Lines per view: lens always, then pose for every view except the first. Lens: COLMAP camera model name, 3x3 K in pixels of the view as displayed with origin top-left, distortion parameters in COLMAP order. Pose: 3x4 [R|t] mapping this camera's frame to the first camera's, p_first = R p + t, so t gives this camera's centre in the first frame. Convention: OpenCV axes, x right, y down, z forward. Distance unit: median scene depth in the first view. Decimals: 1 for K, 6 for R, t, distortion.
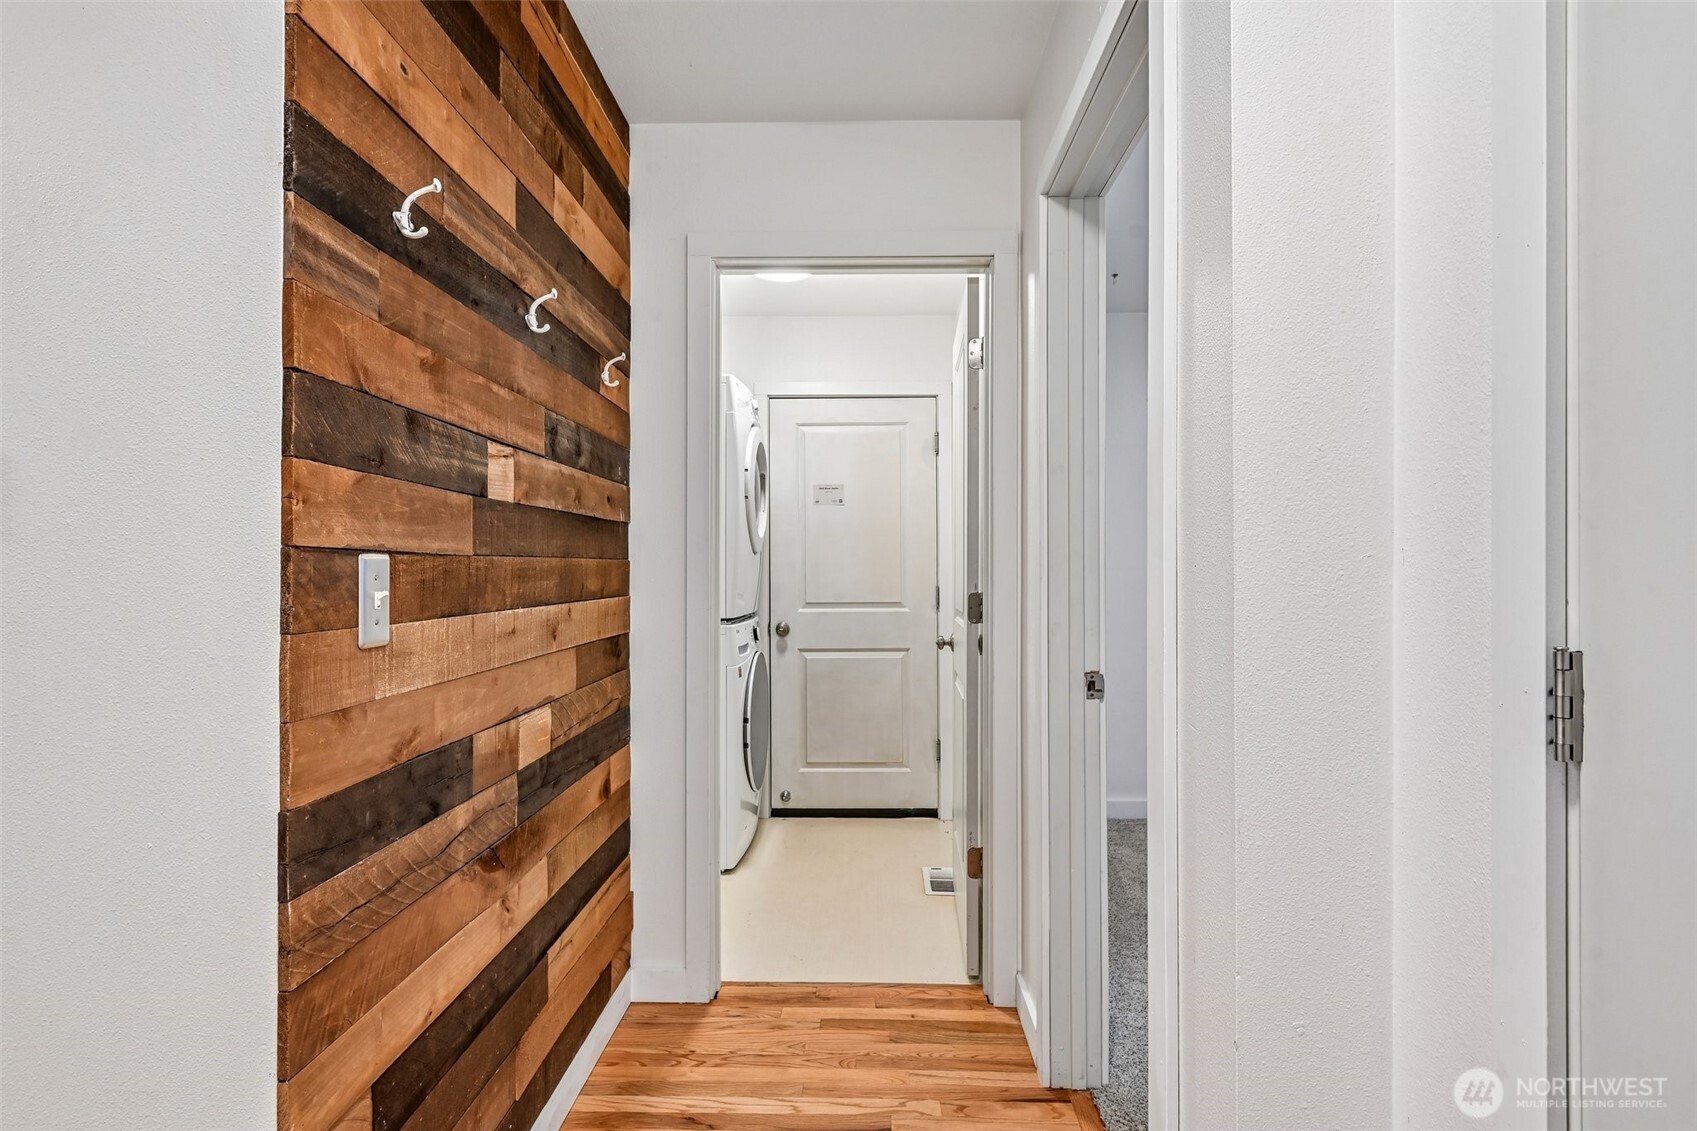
lens RADIAL K [[851.9, 0, 844.1], [0, 851.9, 566.2], [0, 0, 1]] dist [0.013209, -0.013218]
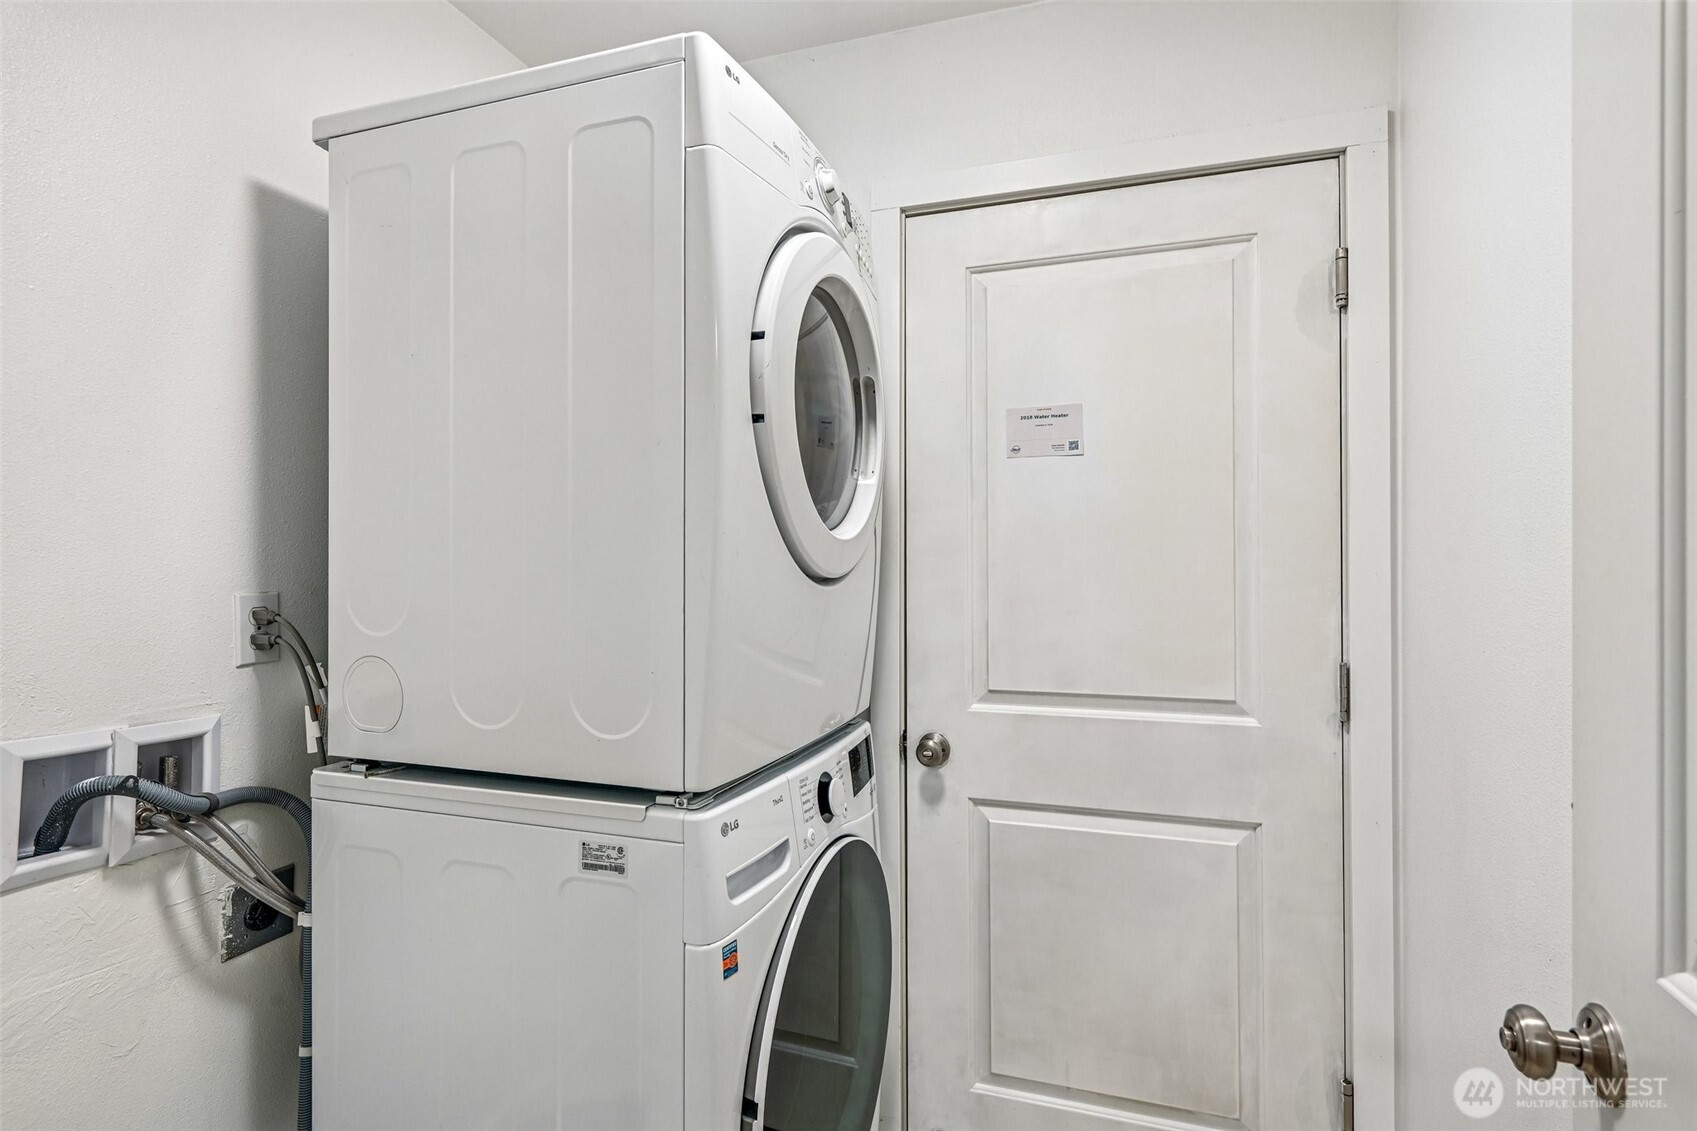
lens RADIAL K [[851.9, 0, 844.1], [0, 851.9, 566.2], [0, 0, 1]] dist [0.013209, -0.013218]
pose [[0.955682, 0.001194, -0.294398, 0.011176], [0.000854, 0.999976, 0.006828, -0.021507], [0.294399, -0.006777, 0.955658, 0.581062]]
